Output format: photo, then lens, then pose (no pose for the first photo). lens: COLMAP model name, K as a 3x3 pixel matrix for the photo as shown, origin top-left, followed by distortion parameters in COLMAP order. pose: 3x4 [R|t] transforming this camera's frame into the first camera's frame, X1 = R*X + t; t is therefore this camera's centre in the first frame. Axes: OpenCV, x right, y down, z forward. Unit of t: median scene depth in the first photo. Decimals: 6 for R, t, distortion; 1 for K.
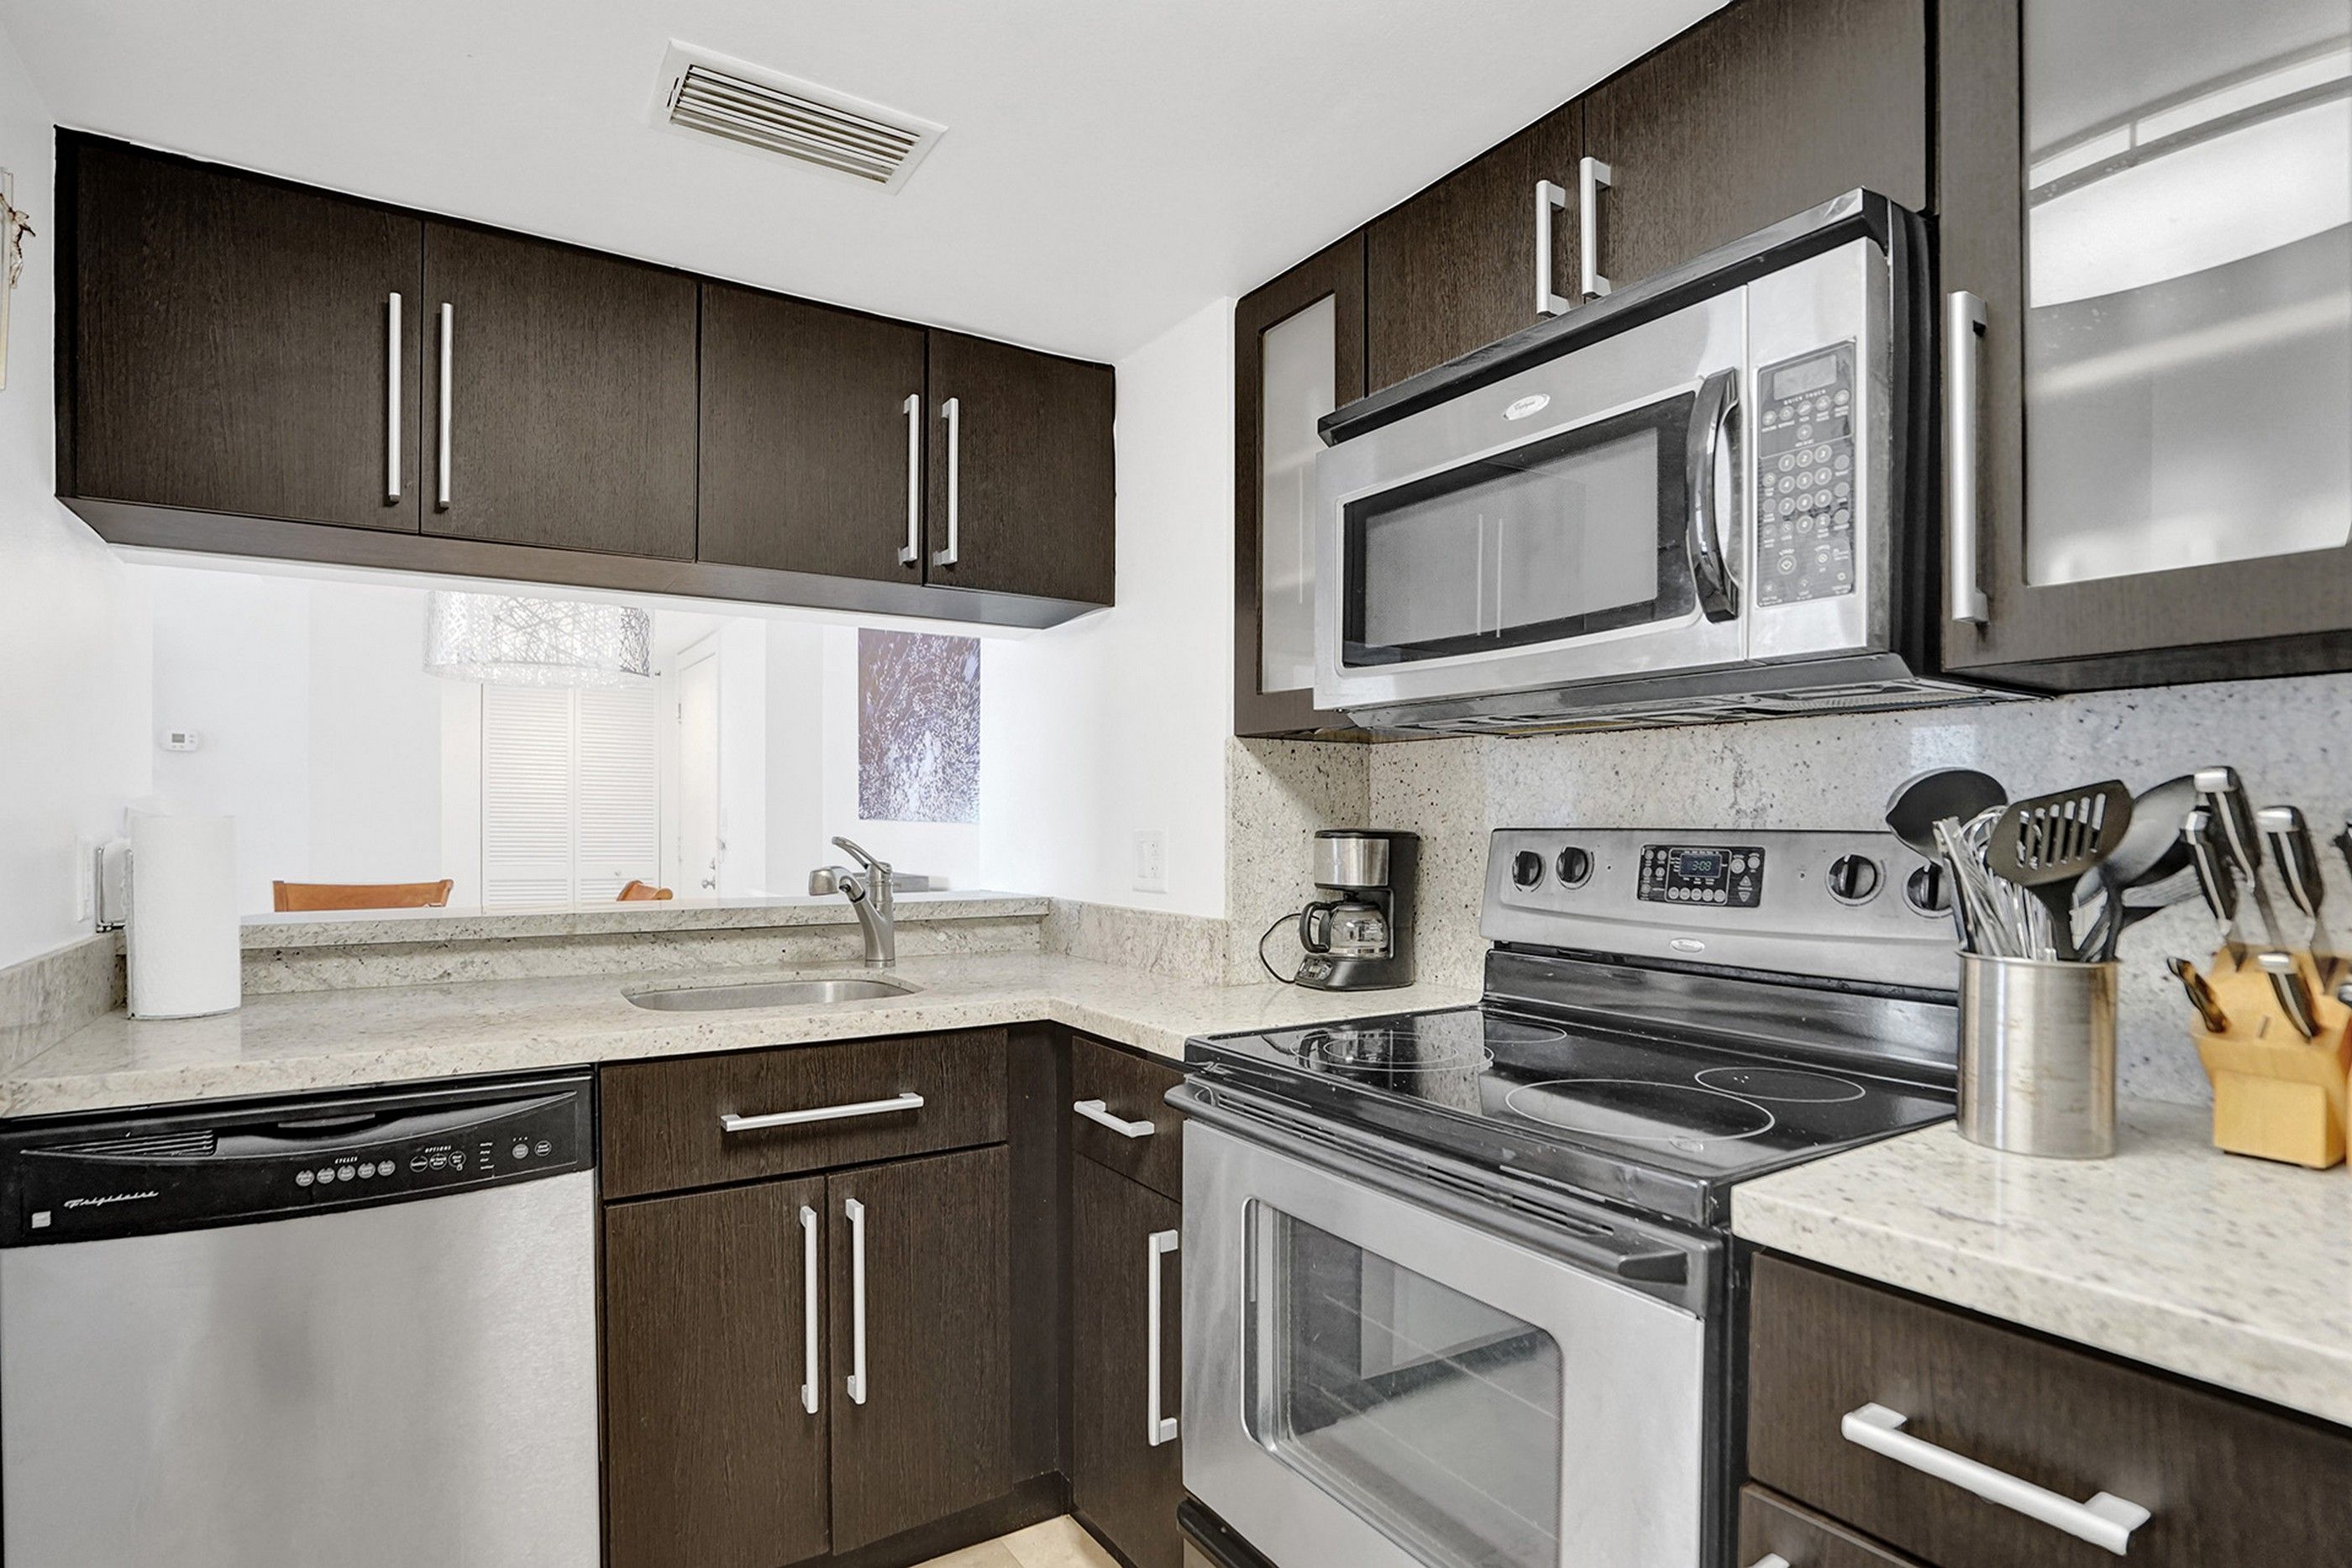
lens RADIAL K [[1112.3, 0, 1163.7], [0, 1112.3, 802.0], [0, 0, 1]] dist [-0.032406, 0.005064]
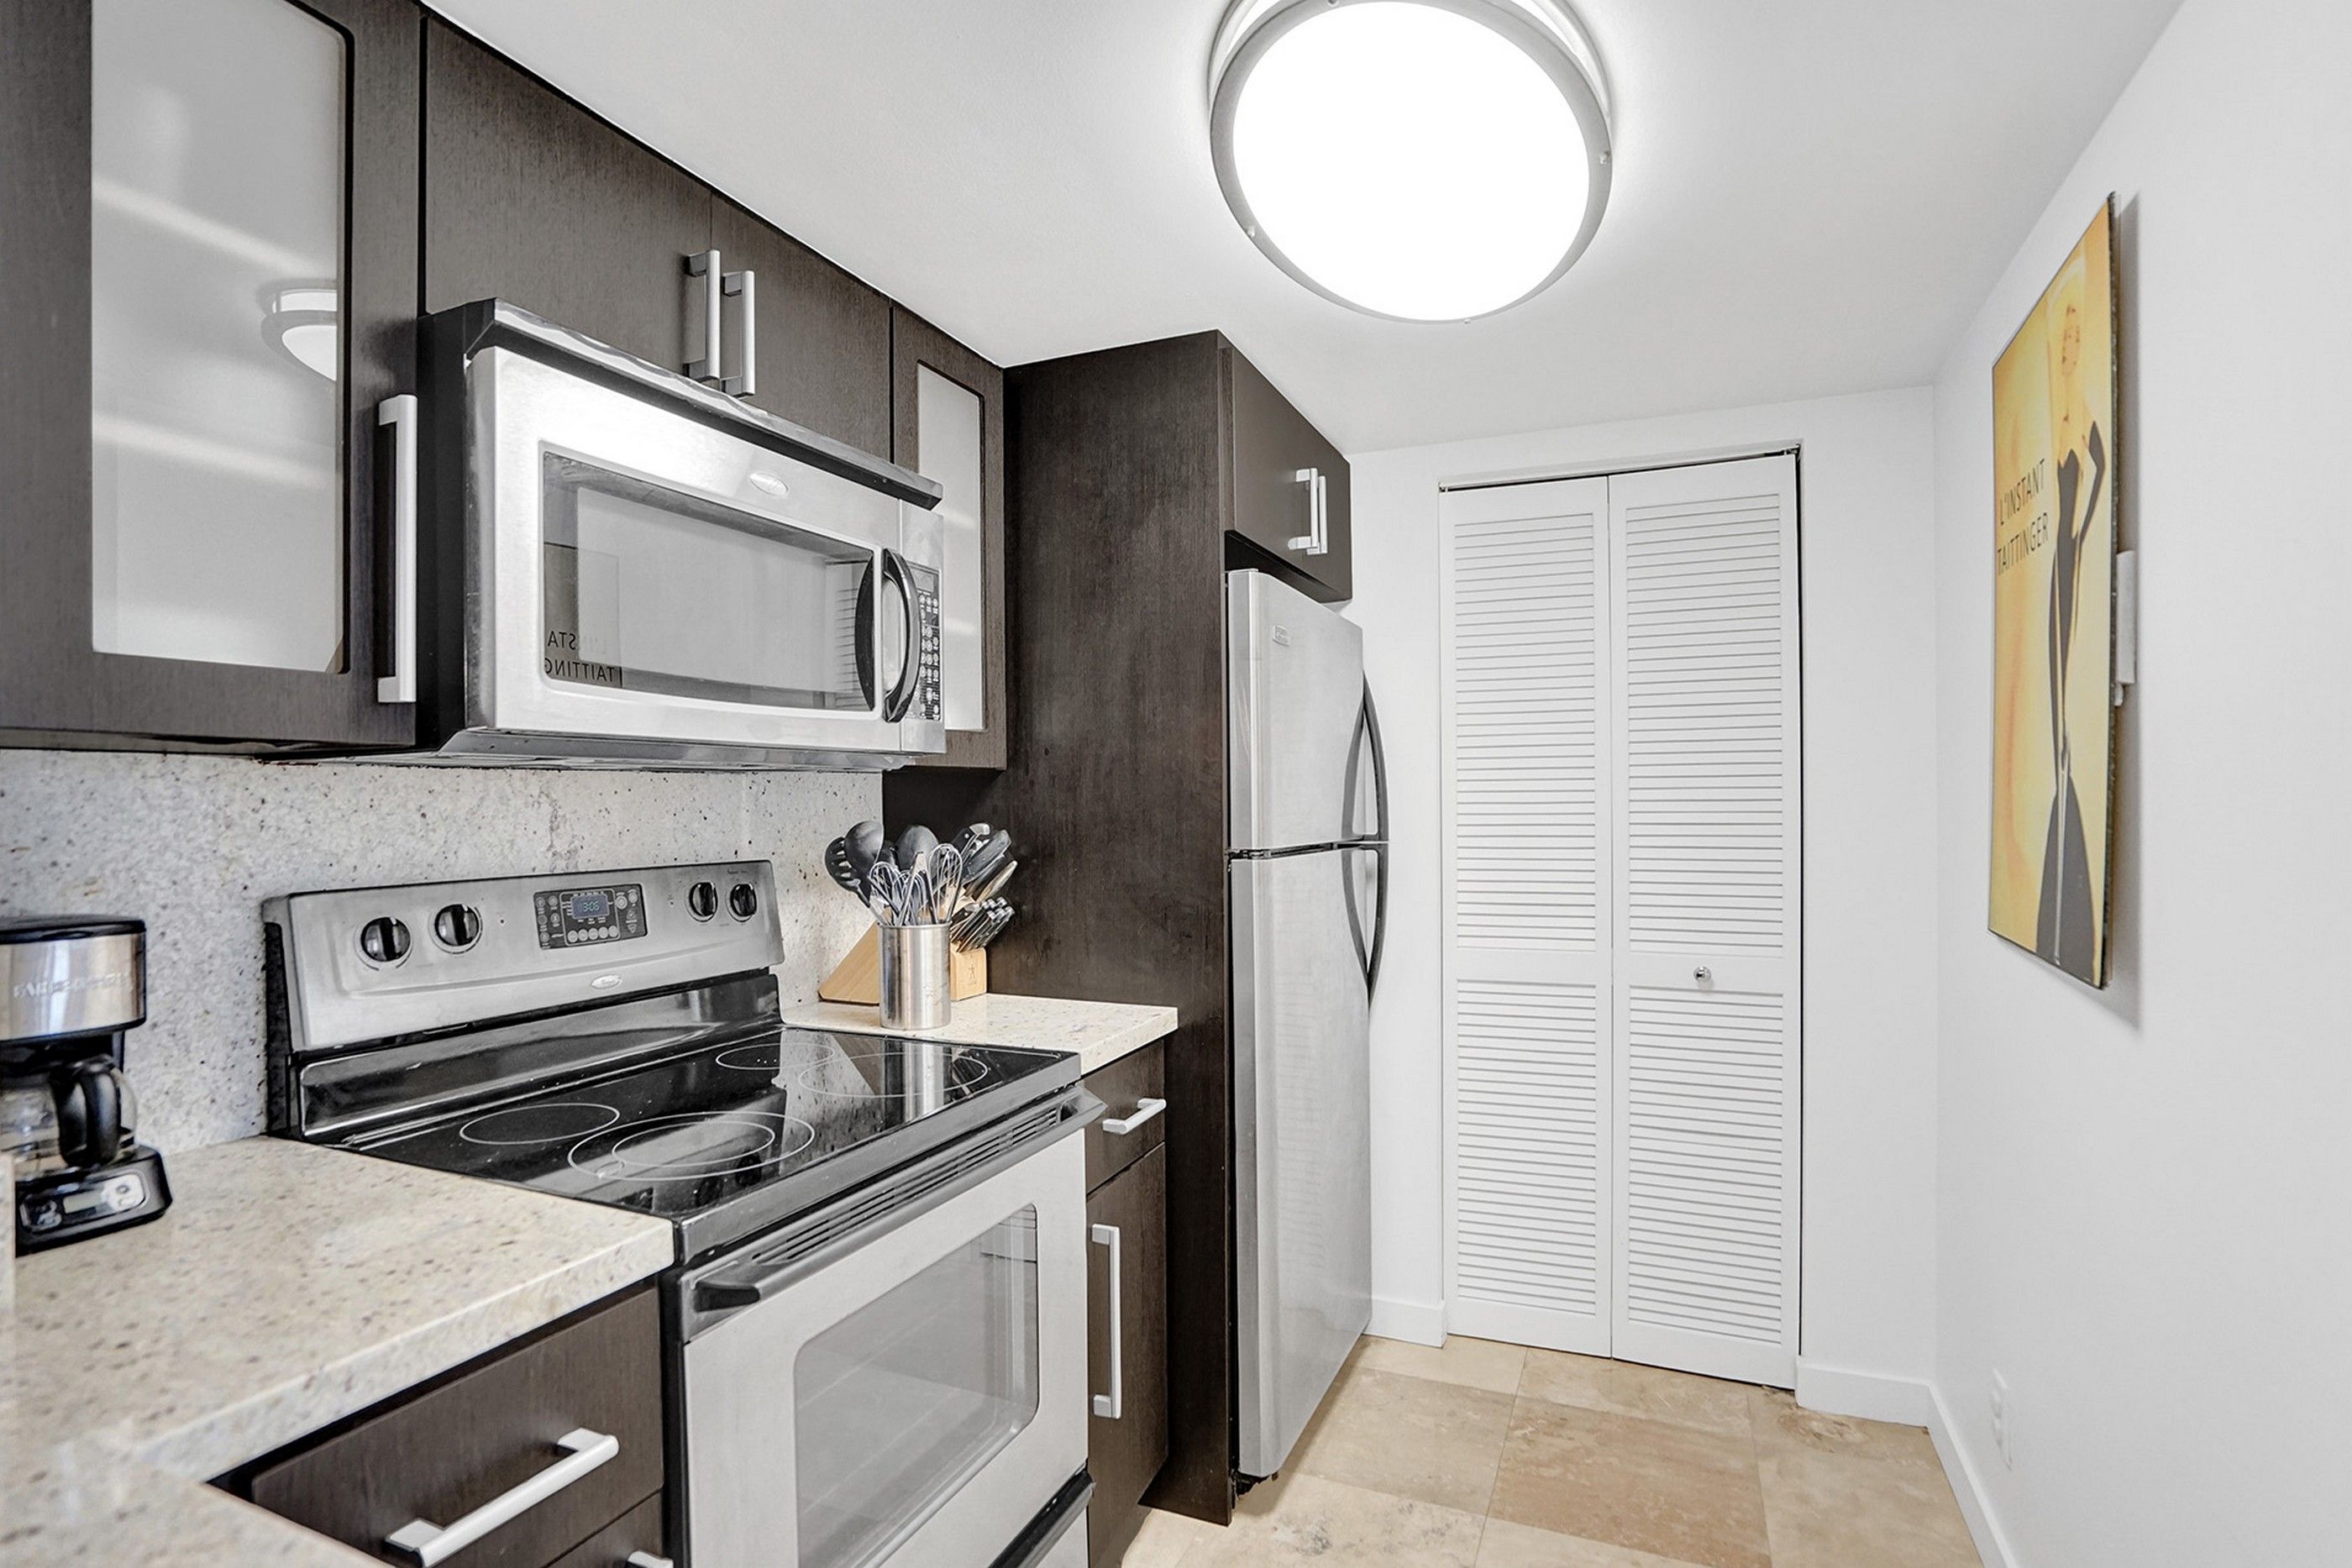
lens RADIAL K [[1112.3, 0, 1161.5], [0, 1112.3, 805.7], [0, 0, 1]] dist [-0.032406, 0.005064]
pose [[-0.539941, 0.004542, 0.841691, -0.671266], [0.004424, 0.999987, -0.002558, -0.031985], [-0.841691, 0.002343, -0.539954, 1.076372]]
